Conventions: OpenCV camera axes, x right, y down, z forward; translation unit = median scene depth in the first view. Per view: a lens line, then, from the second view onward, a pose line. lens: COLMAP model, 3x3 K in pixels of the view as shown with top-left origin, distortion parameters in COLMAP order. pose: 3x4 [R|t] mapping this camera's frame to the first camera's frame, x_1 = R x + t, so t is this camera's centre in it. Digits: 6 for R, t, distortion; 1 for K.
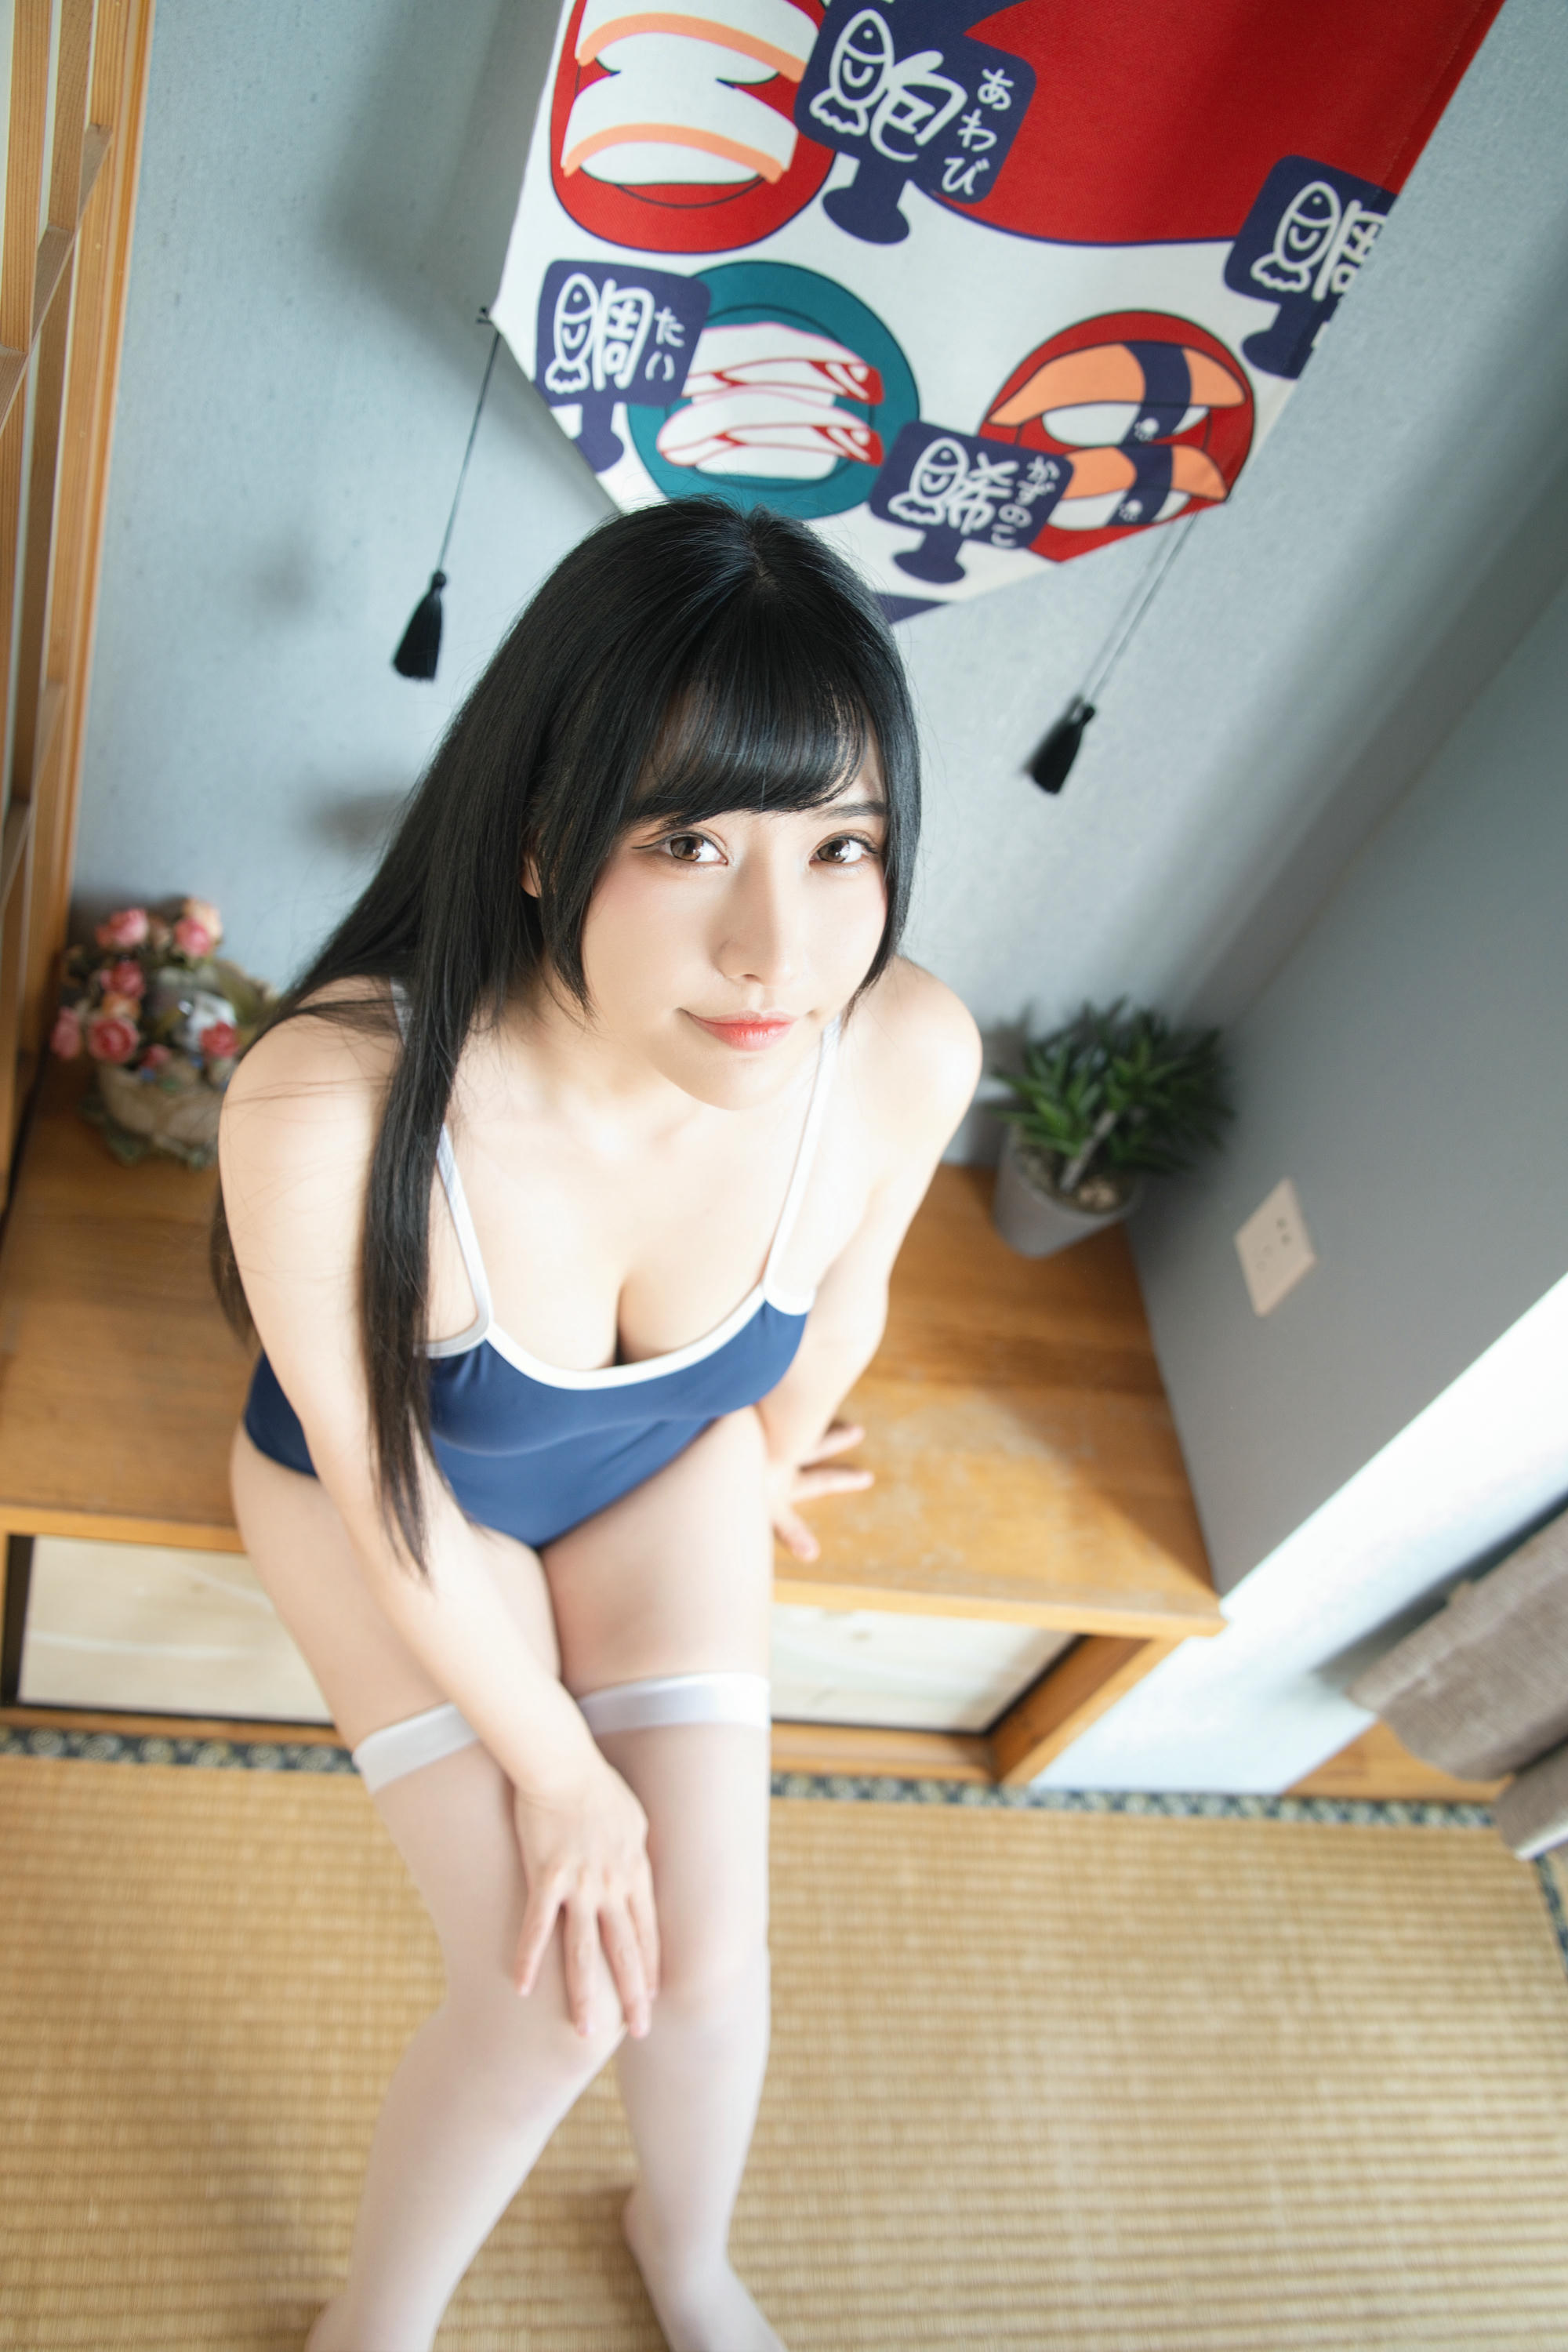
lens RADIAL K [[1876.7, 0, 776.9], [0, 1876.7, 1187.9], [0, 0, 1]] dist [-0.058679, 0.050671]
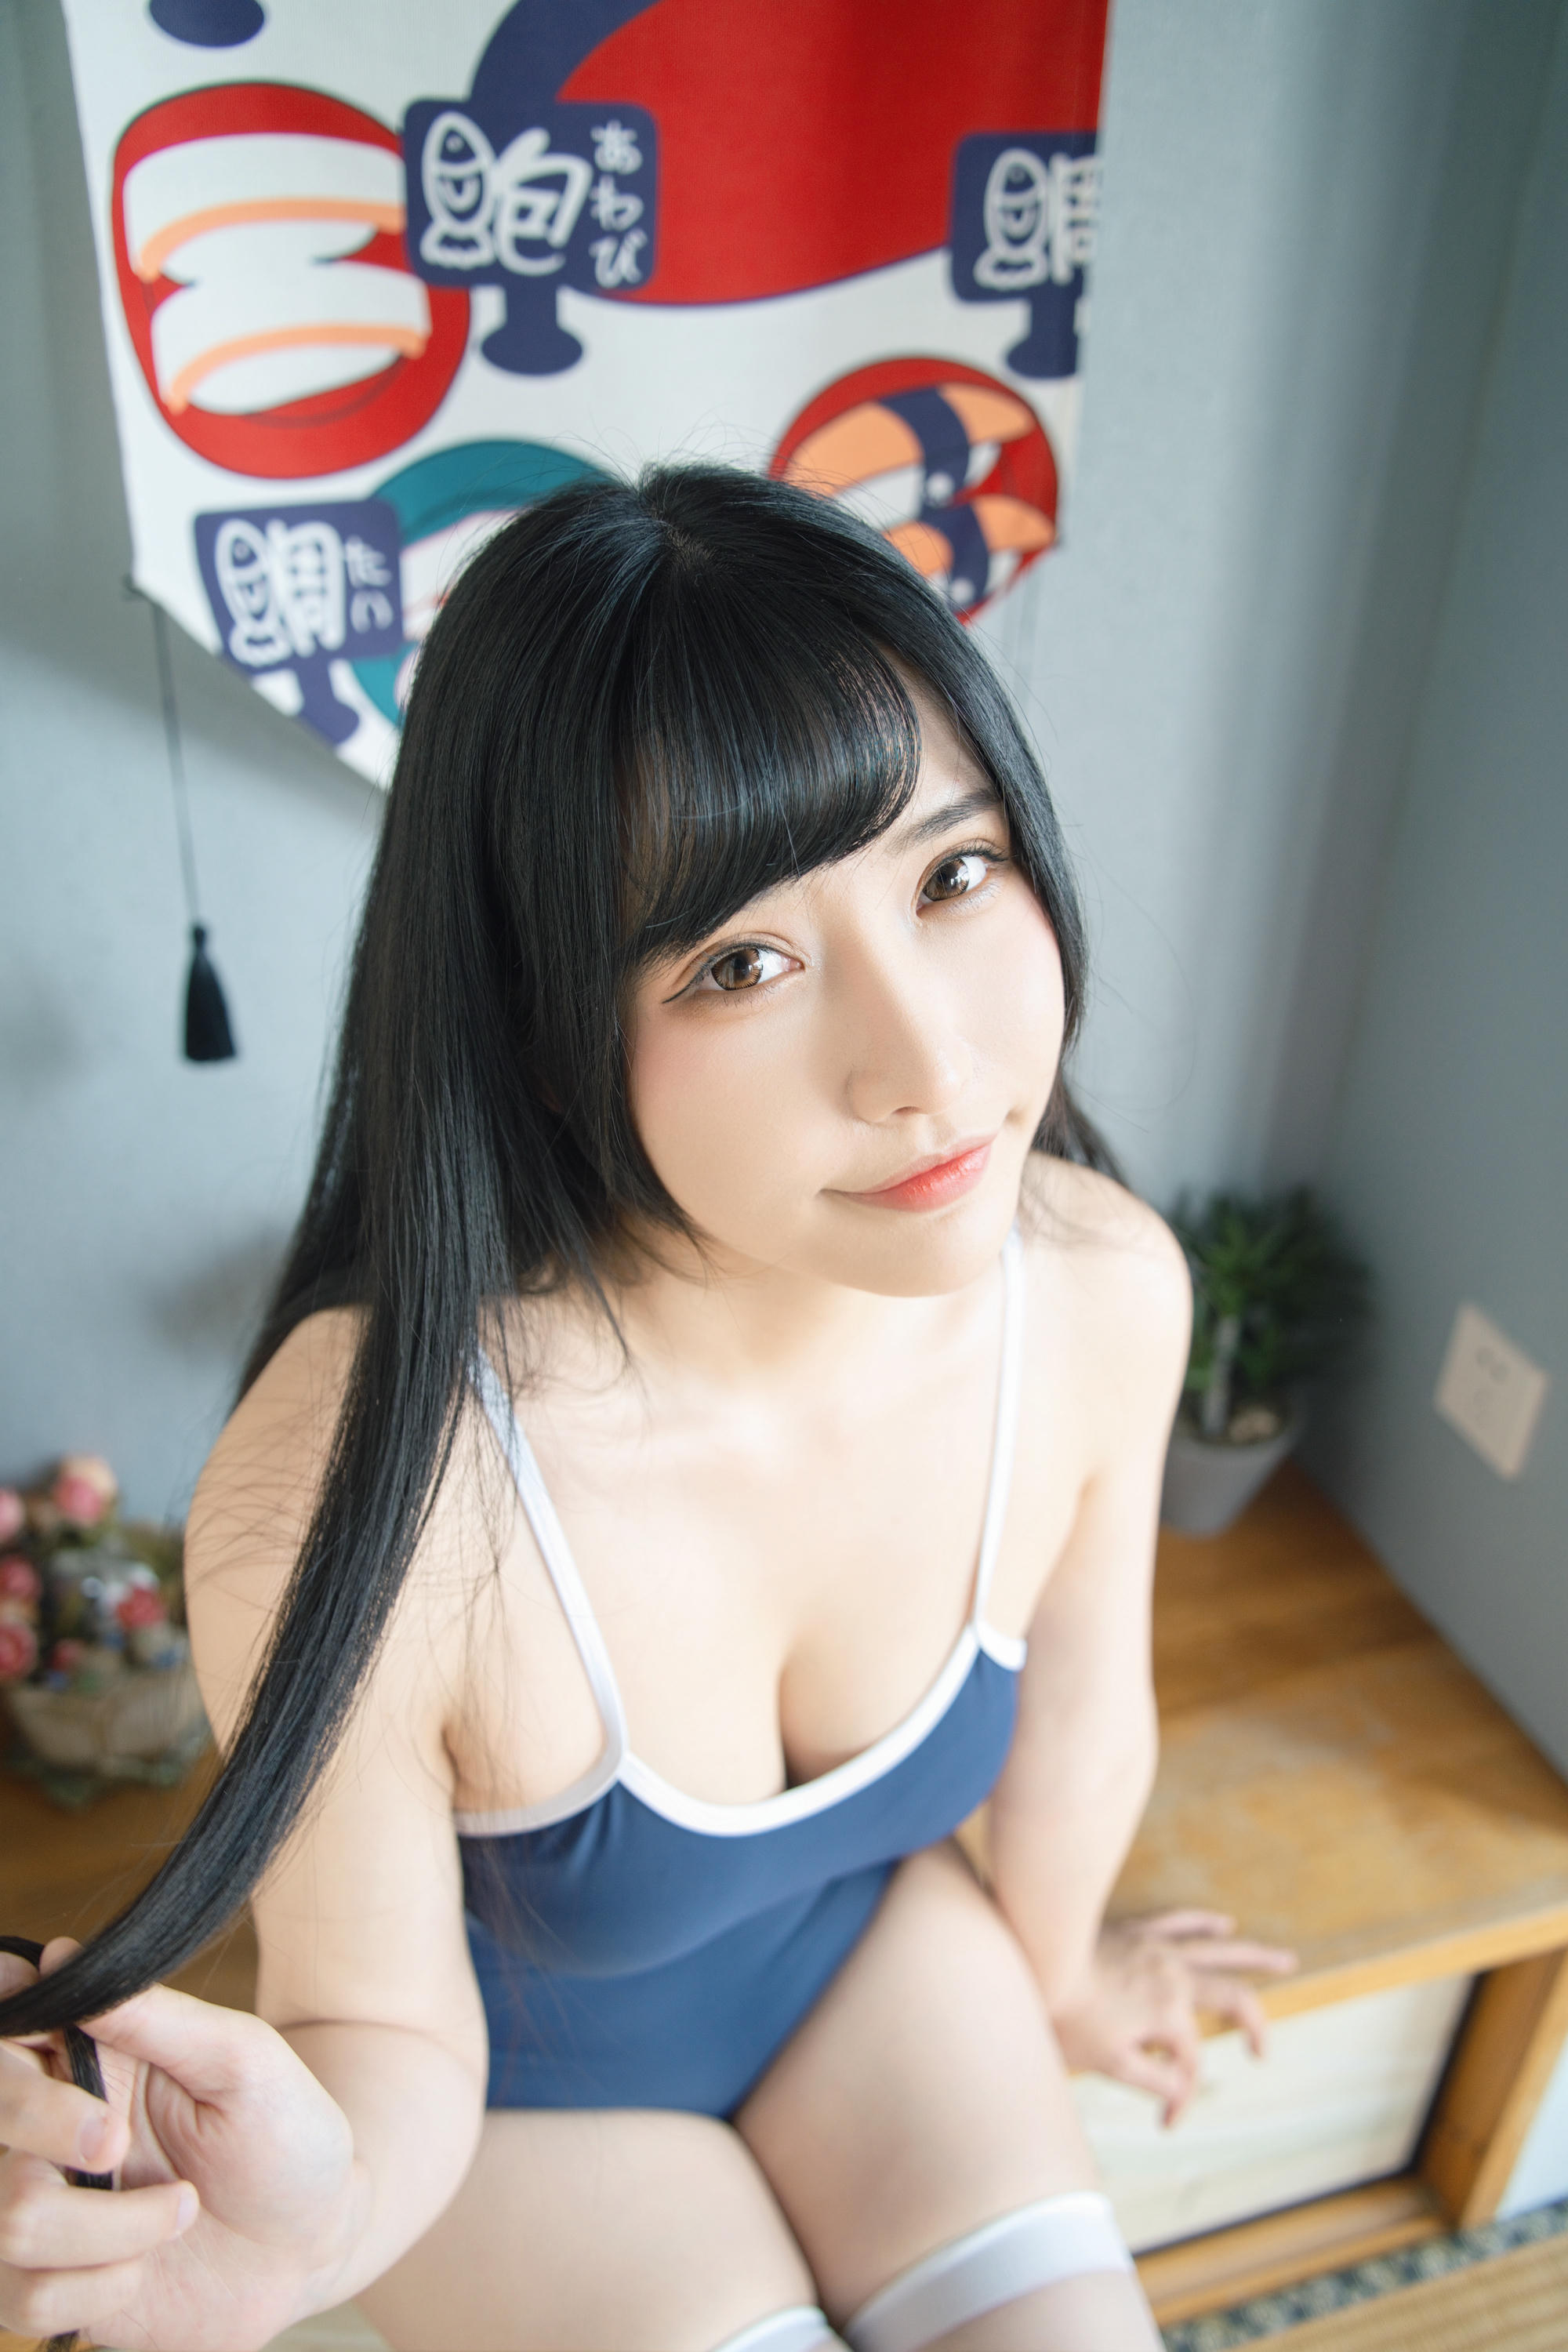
lens RADIAL K [[1876.7, 0, 786.6], [0, 1876.7, 1156.8], [0, 0, 1]] dist [-0.058679, 0.050671]
pose [[0.932584, -0.359390, 0.033570, -0.003451], [0.354141, 0.893031, -0.277631, 0.064048], [0.069798, 0.270802, 0.960101, 0.217546]]
